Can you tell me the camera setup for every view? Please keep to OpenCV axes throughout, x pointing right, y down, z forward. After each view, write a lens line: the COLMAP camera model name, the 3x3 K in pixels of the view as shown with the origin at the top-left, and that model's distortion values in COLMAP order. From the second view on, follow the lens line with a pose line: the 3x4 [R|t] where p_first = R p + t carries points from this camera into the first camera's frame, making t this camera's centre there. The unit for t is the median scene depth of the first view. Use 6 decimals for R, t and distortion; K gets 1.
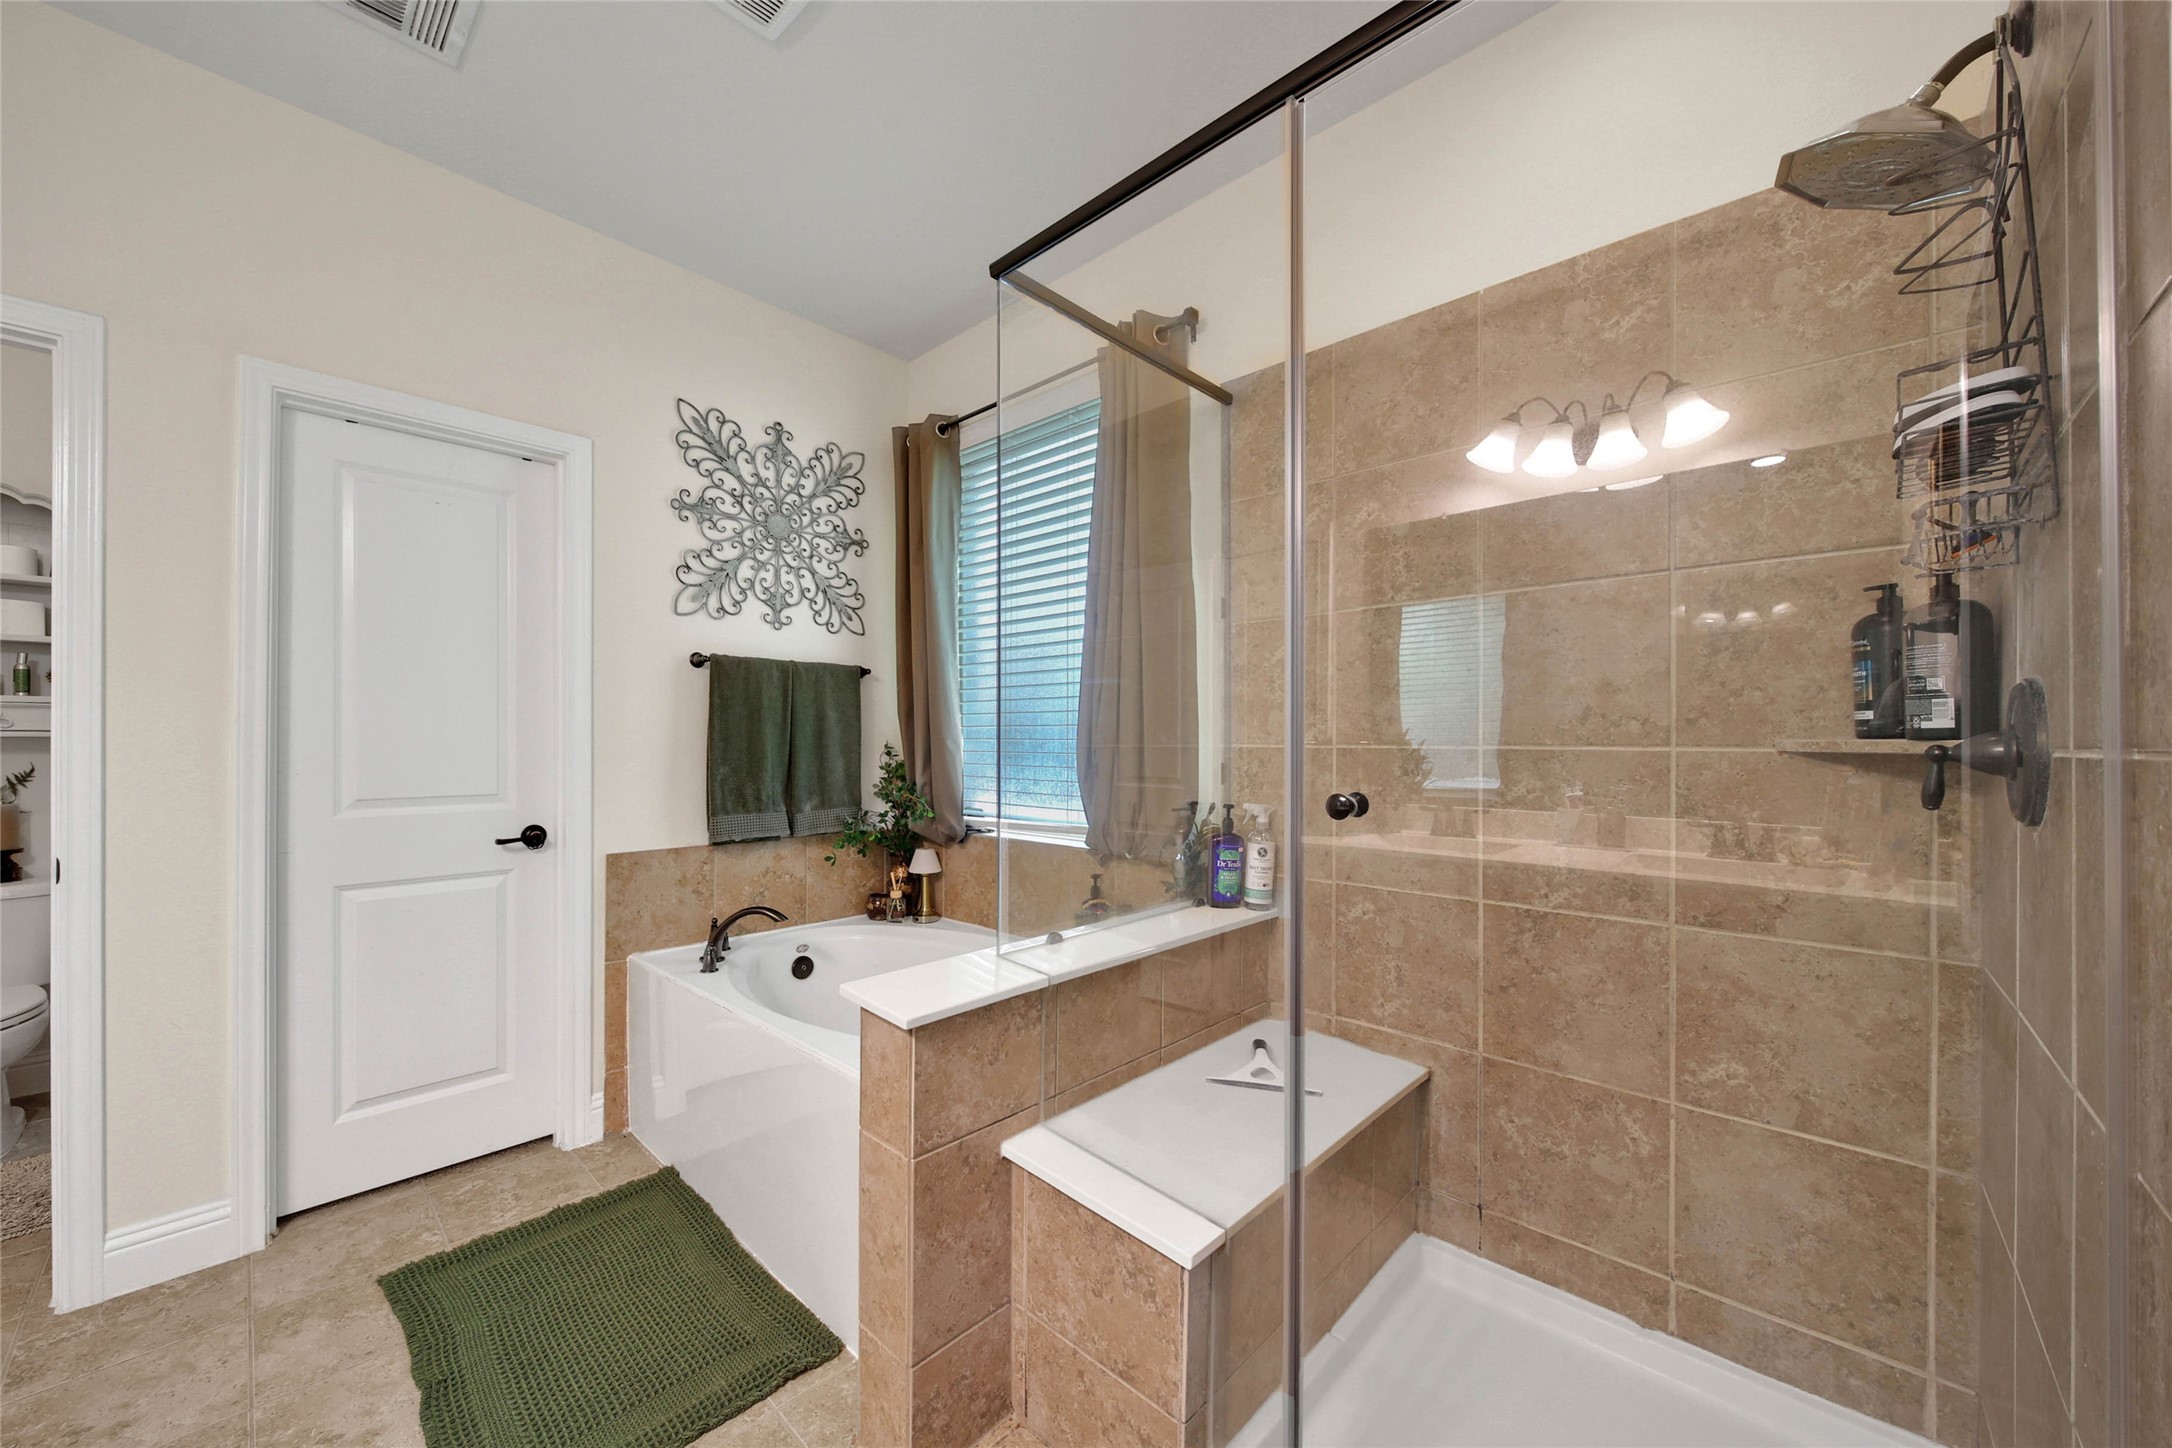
lens RADIAL K [[798.7, 0, 1078.0], [0, 798.7, 734.6], [0, 0, 1]] dist [-0.000420, -0.000253]
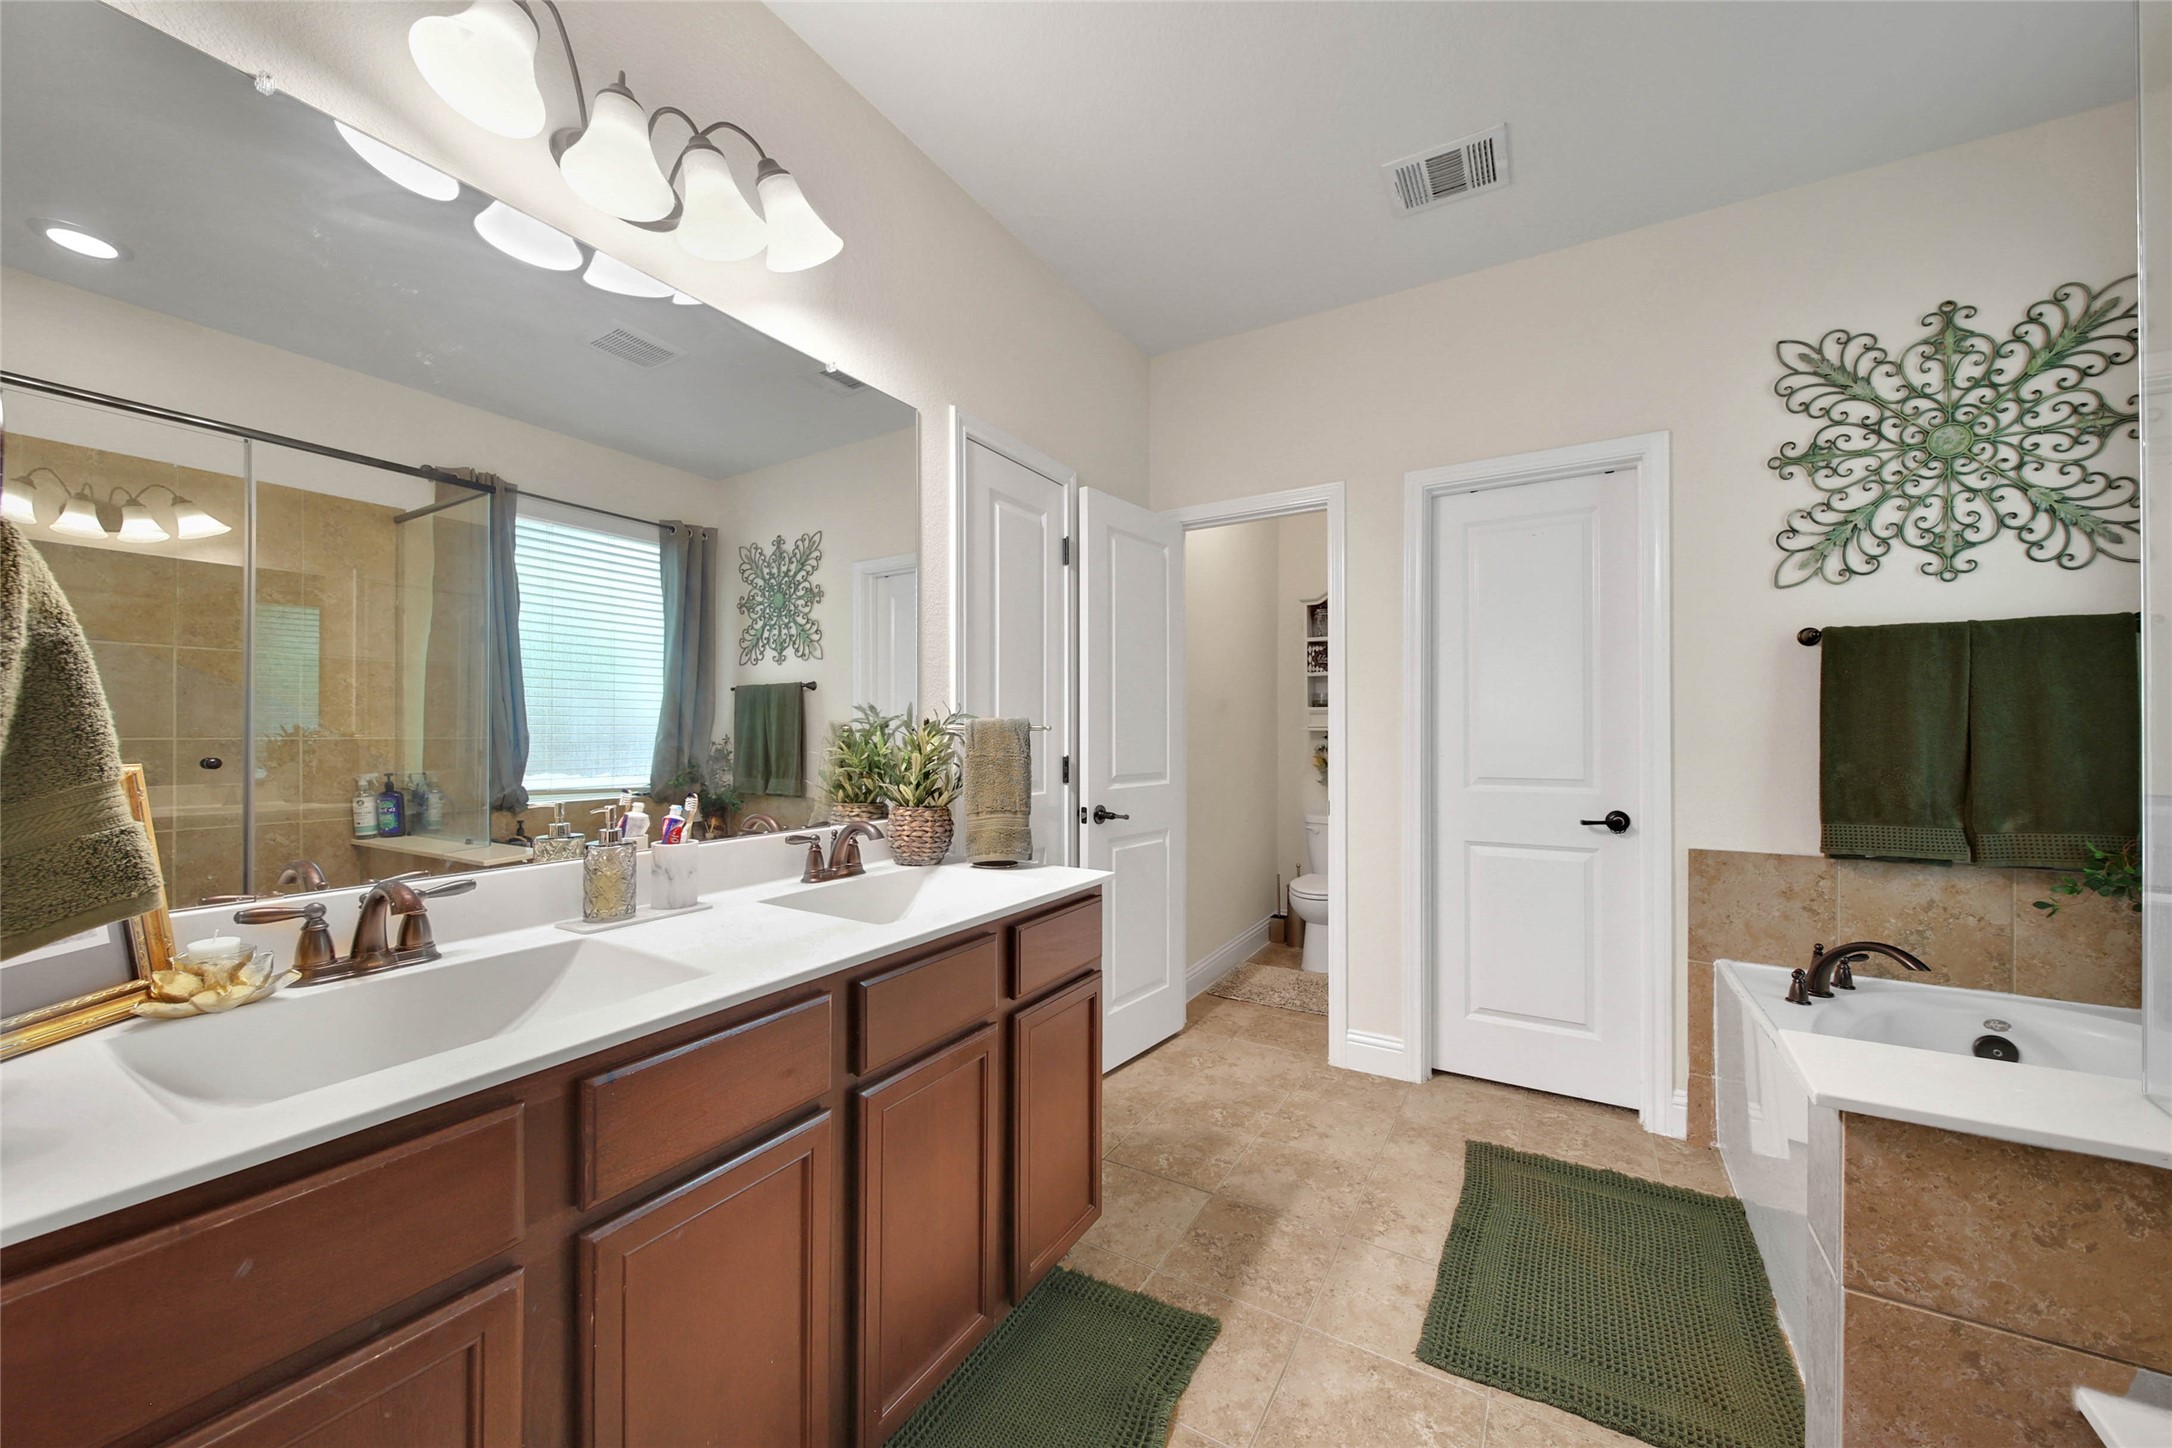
lens RADIAL K [[779.0, 0, 1085.1], [0, 779.0, 720.9], [0, 0, 1]] dist [-0.001653, -0.000323]
pose [[0.223537, -0.017502, -0.974538, 0.156486], [0.009063, 0.999833, -0.015878, 0.002300], [0.974653, -0.005283, 0.223658, 0.063937]]
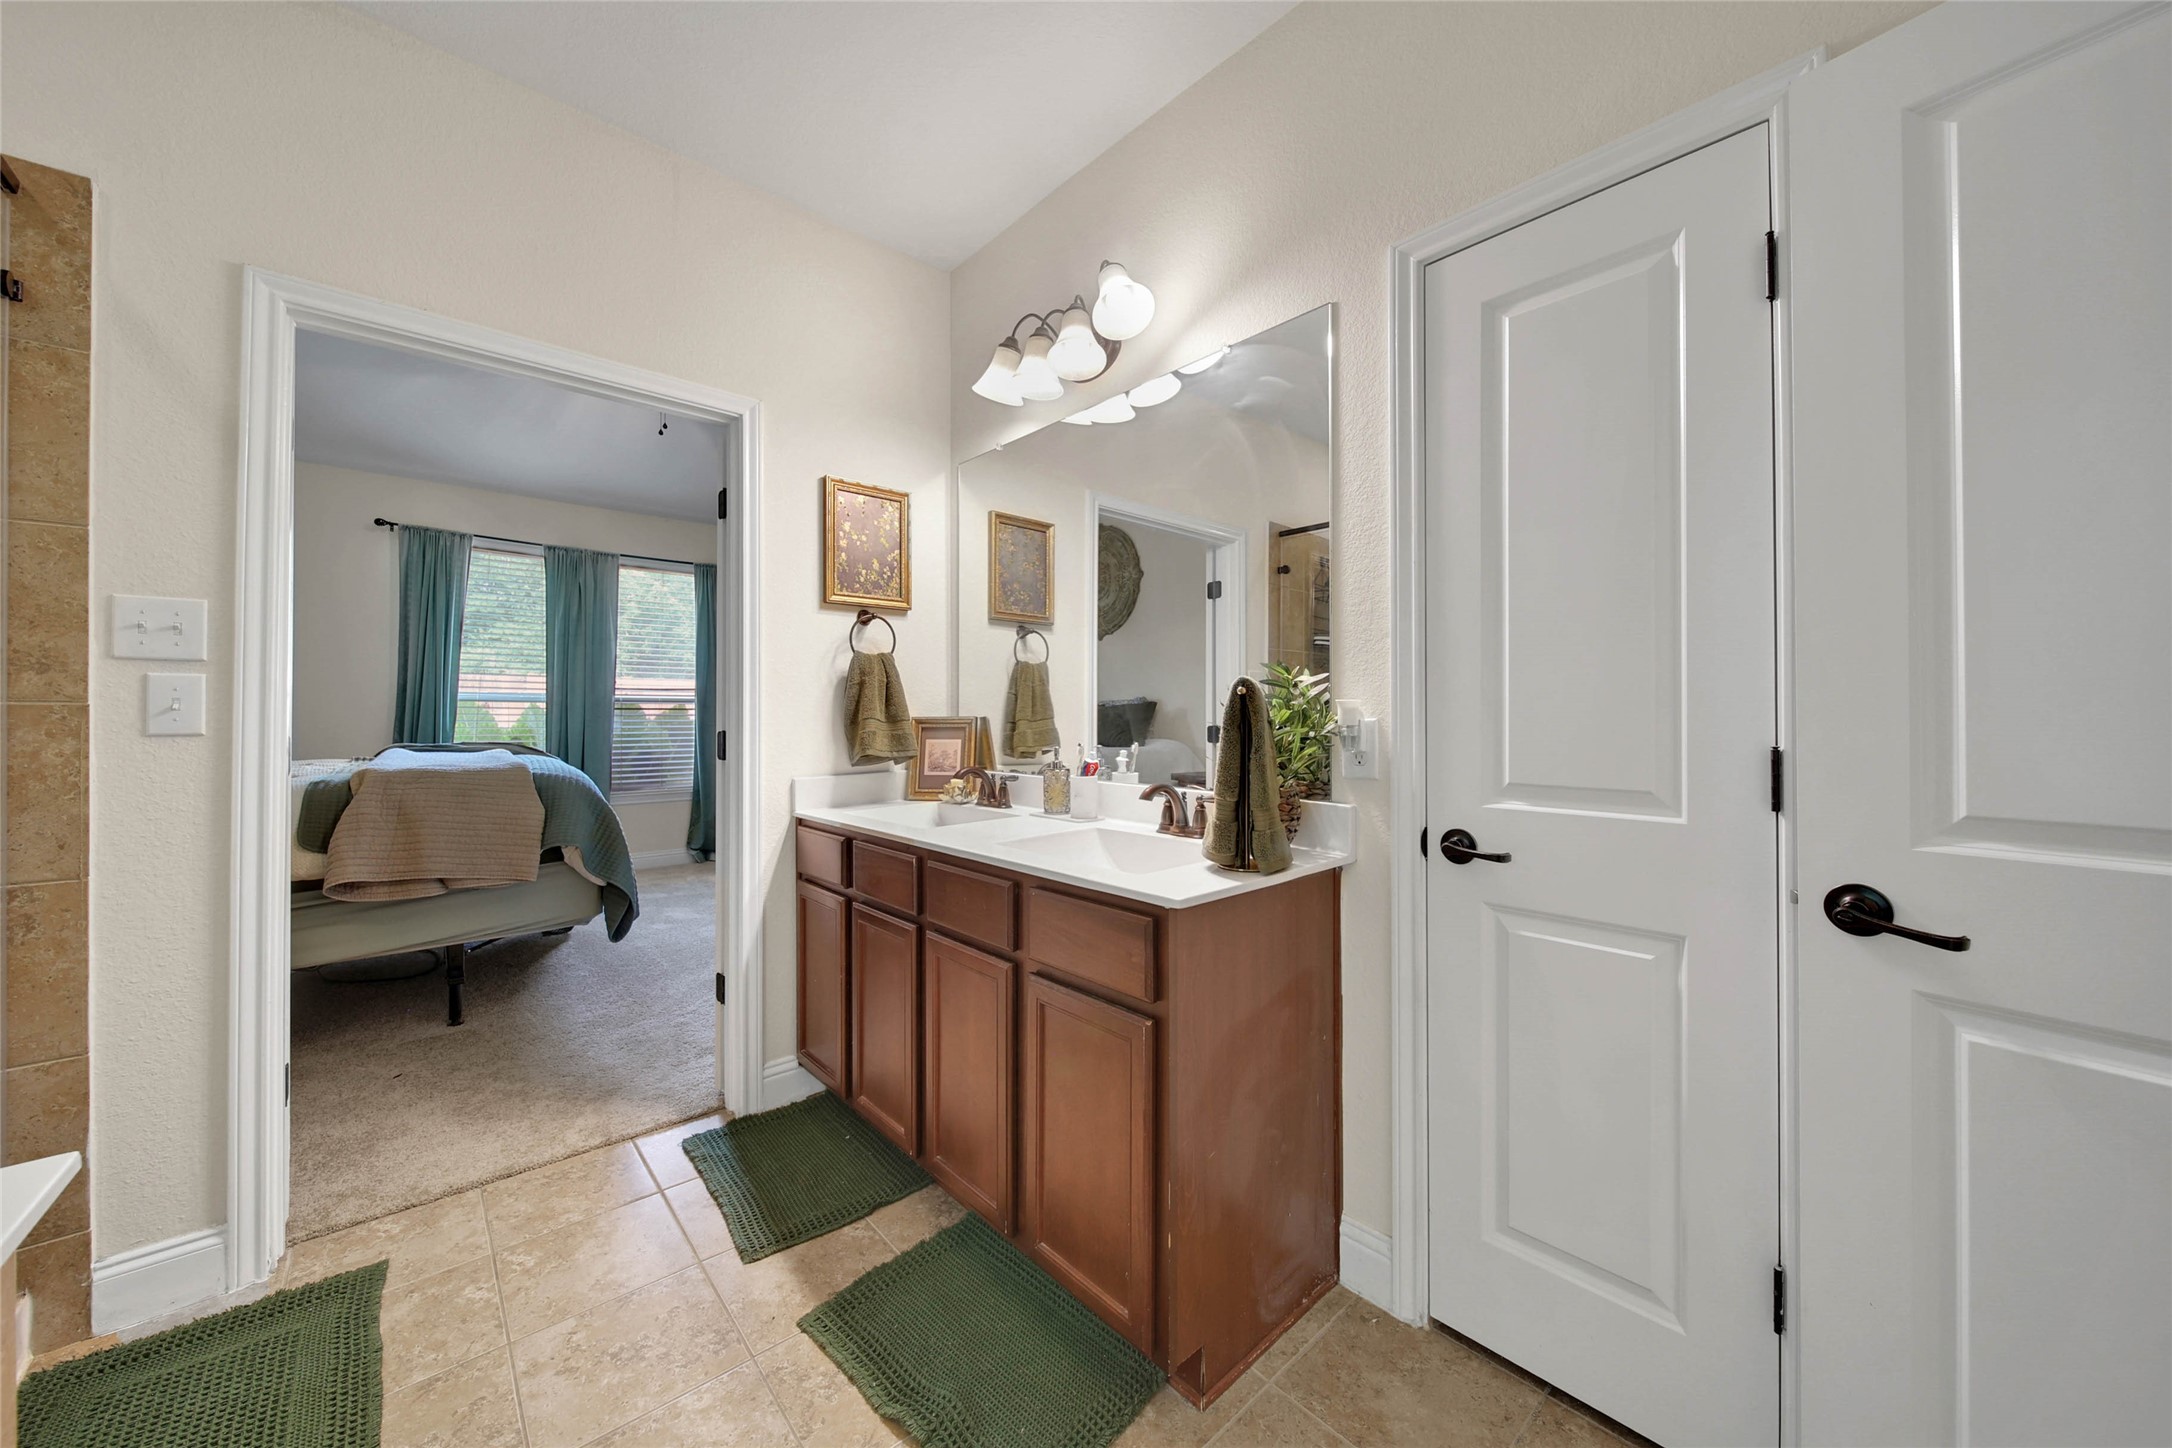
lens RADIAL K [[814.1, 0, 1085.3], [0, 814.1, 708.8], [0, 0, 1]] dist [-0.001105, -0.000223]
pose [[-0.996082, -0.001880, 0.088409, -0.466604], [-0.003293, 0.999869, -0.015833, 0.017364], [-0.088368, -0.016063, -0.995958, 0.716394]]
